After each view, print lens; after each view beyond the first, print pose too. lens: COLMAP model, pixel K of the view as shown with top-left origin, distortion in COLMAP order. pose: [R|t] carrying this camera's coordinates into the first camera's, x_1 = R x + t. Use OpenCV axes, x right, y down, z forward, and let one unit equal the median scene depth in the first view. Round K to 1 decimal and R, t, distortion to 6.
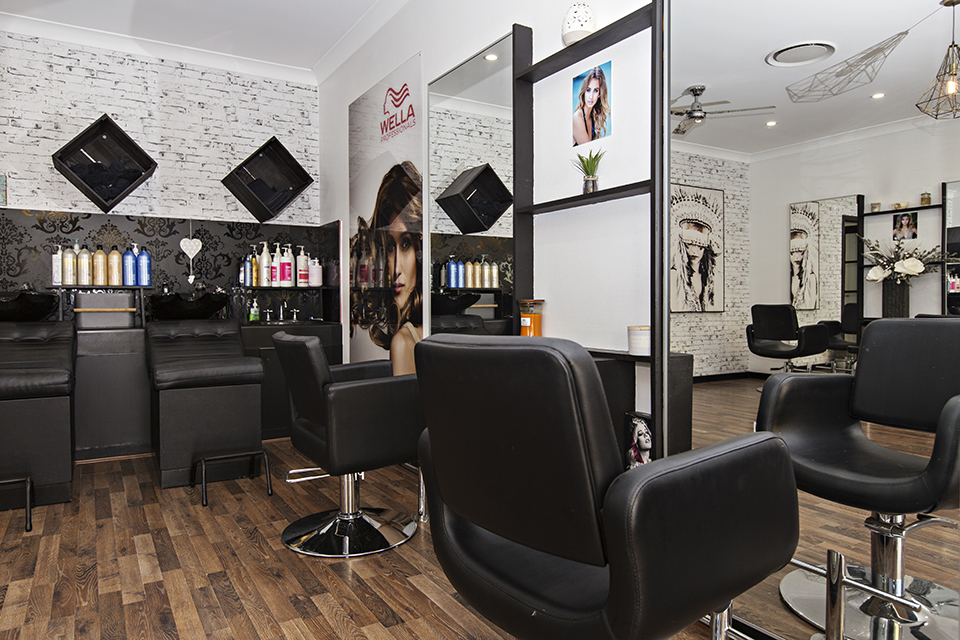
lens RADIAL K [[612.1, 0, 517.7], [0, 612.1, 303.3], [0, 0, 1]] dist [0.002855, -0.000139]
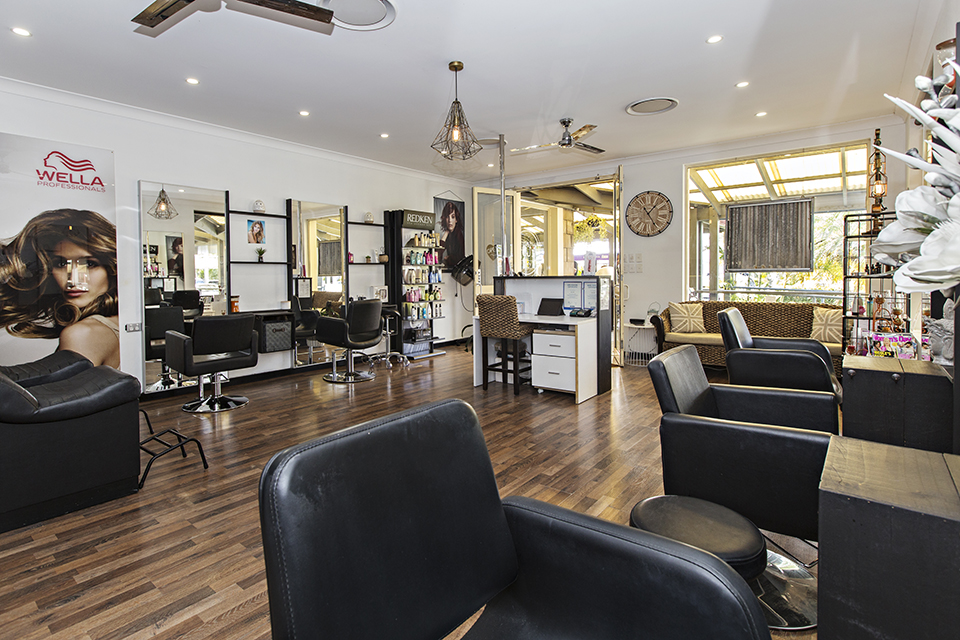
lens RADIAL K [[455.7, 0, 503.2], [0, 455.7, 322.8], [0, 0, 1]] dist [-0.003283, 0.000576]
pose [[-0.357131, -0.078623, 0.930739, -1.443251], [0.018421, 0.995664, 0.091176, -0.031543], [-0.933873, 0.049707, -0.354134, 0.391772]]
